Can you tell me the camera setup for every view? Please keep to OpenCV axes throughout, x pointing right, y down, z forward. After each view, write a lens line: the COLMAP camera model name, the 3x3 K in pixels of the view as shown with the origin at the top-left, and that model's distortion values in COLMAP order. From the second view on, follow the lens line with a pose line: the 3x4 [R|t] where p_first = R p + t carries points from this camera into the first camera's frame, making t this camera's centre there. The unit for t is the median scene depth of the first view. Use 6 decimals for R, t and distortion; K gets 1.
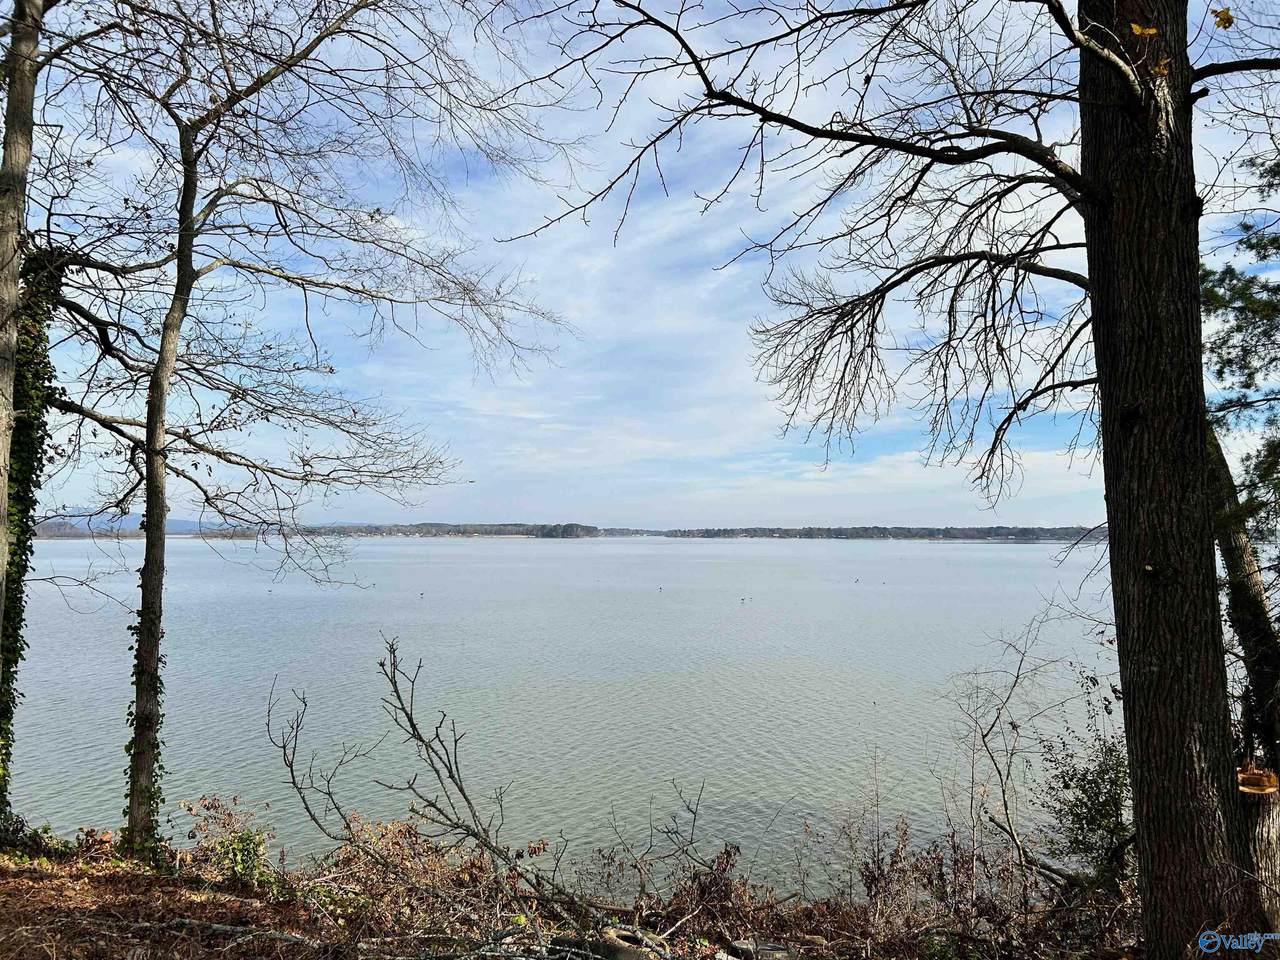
lens RADIAL K [[968.2, 0, 640.0], [0, 968.2, 480.0], [0, 0, 1]] dist [0.100308, -0.000025]
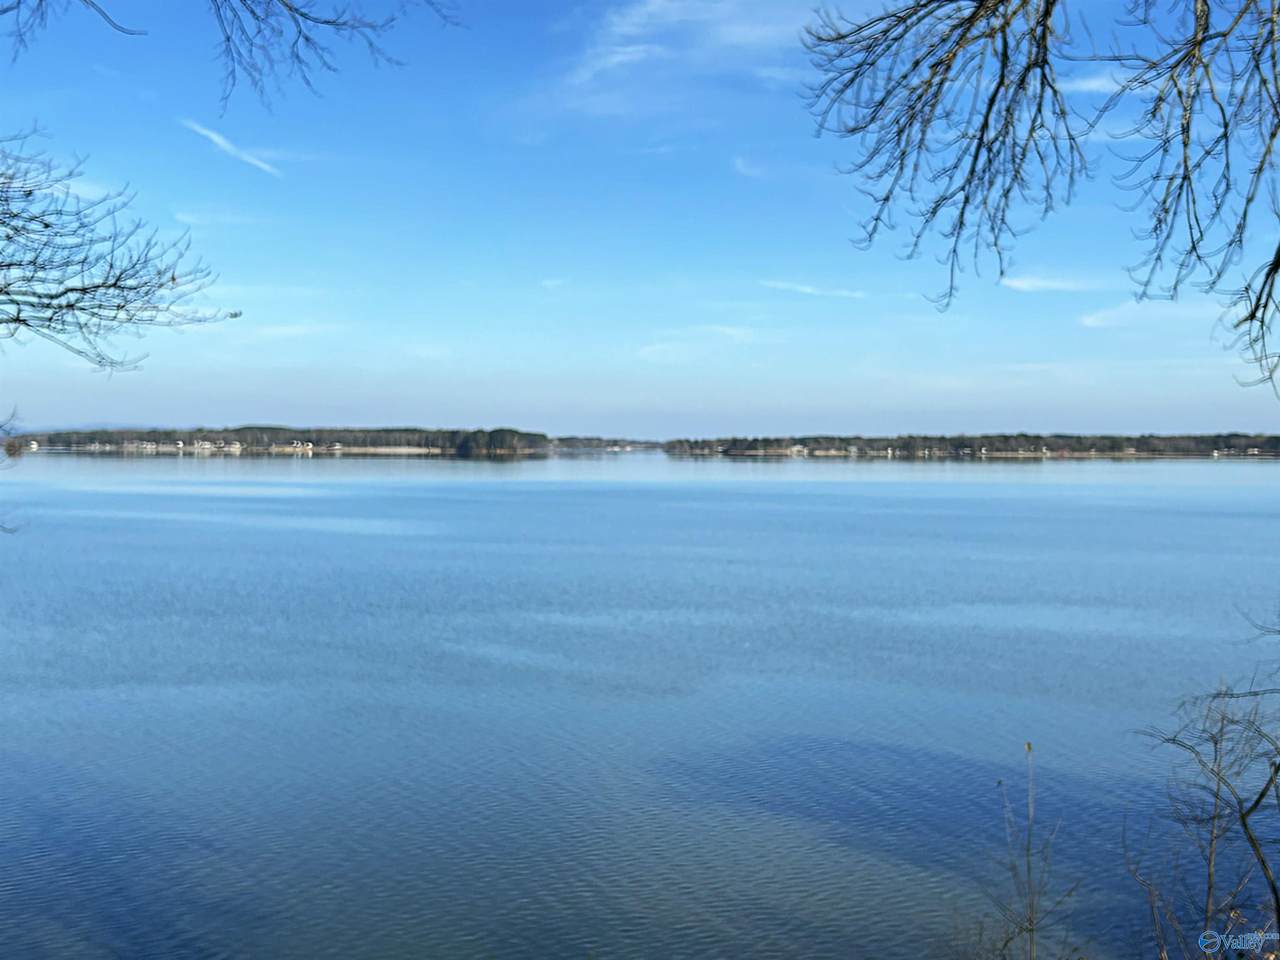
lens RADIAL K [[1609.8, 0, 640.0], [0, 1609.8, 480.0], [0, 0, 1]] dist [0.168884, -0.652023]
pose [[0.999960, 0.002850, 0.008471, 0.020041], [-0.003470, 0.997240, 0.074159, 0.017726], [-0.008236, -0.074185, 0.997210, 0.134107]]
